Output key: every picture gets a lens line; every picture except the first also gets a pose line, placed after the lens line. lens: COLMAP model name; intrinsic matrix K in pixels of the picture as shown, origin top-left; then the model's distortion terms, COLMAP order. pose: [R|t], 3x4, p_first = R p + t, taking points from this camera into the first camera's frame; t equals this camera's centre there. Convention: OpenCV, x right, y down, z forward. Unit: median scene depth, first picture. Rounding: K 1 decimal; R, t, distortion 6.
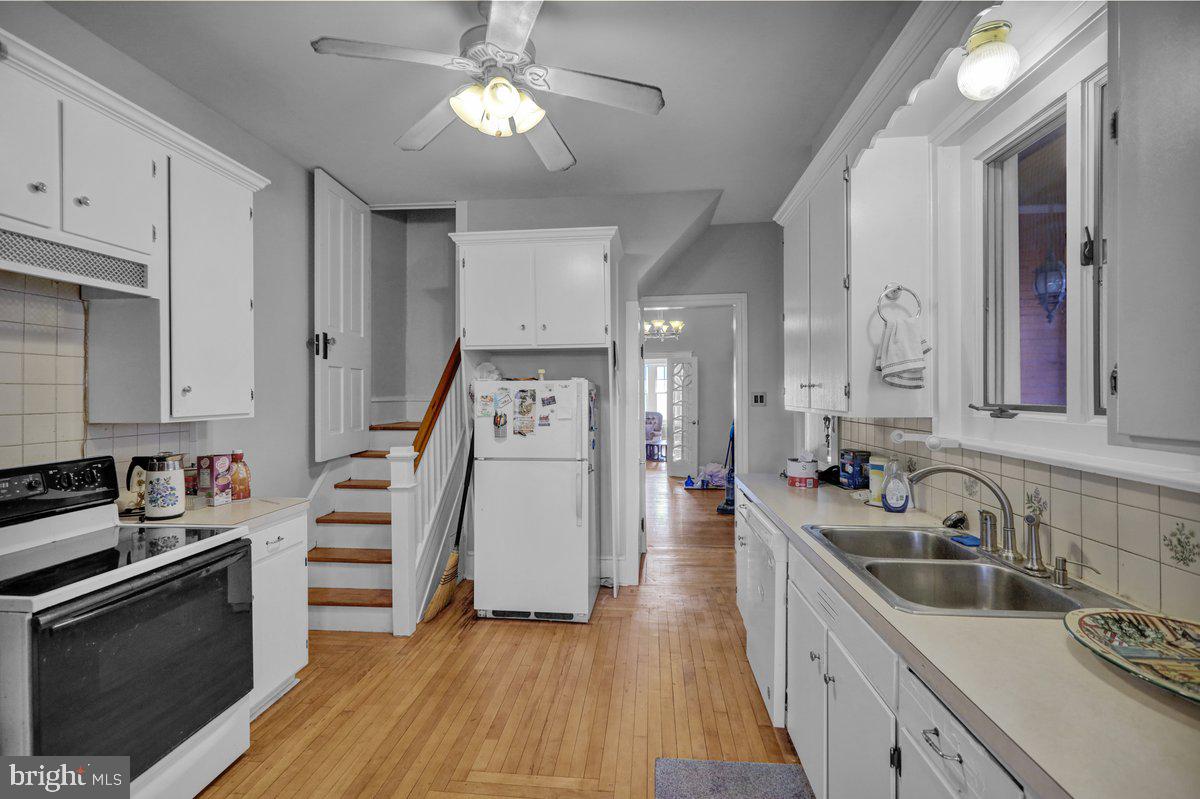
lens RADIAL K [[560.9, 0, 598.0], [0, 560.9, 390.3], [0, 0, 1]] dist [0.002828, -0.001016]
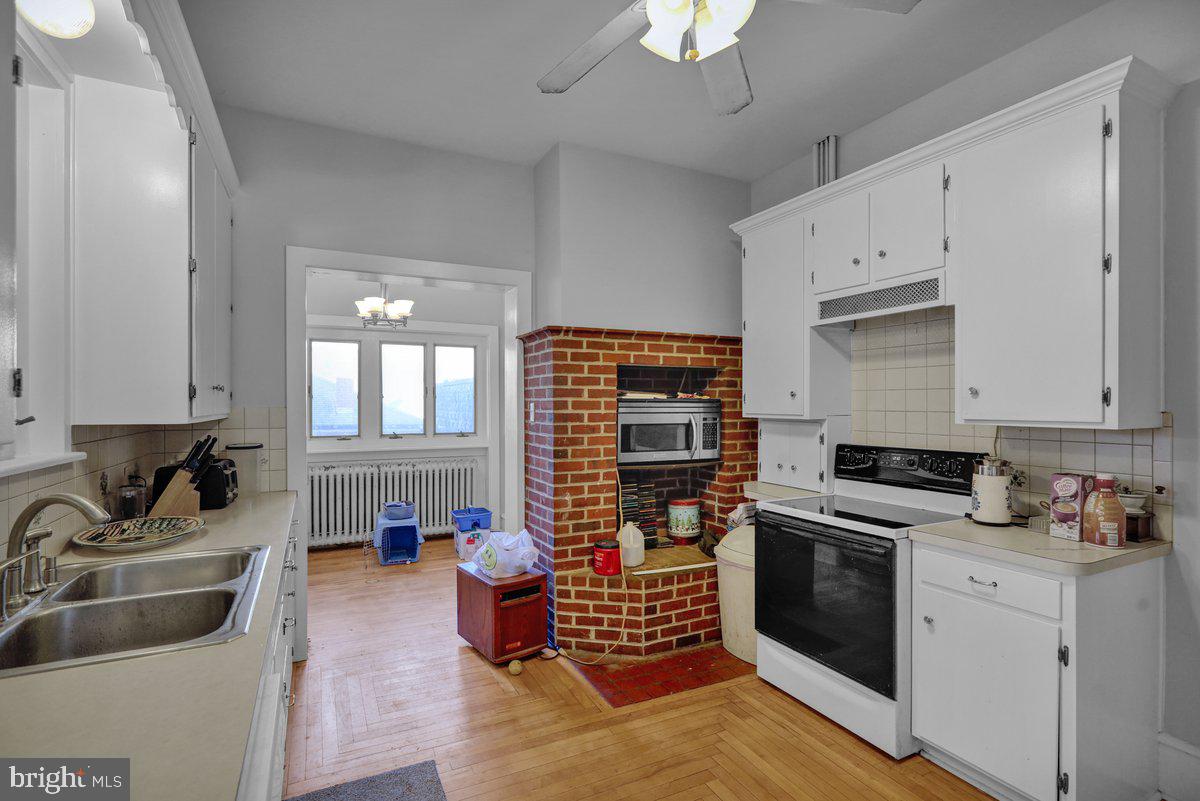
lens RADIAL K [[560.9, 0, 598.0], [0, 560.9, 391.3], [0, 0, 1]] dist [0.002828, -0.001016]
pose [[-0.843438, -0.012474, -0.537082, 0.341357], [-0.000398, 0.999745, -0.022594, 0.022569], [0.537226, -0.018843, -0.843228, 1.560400]]
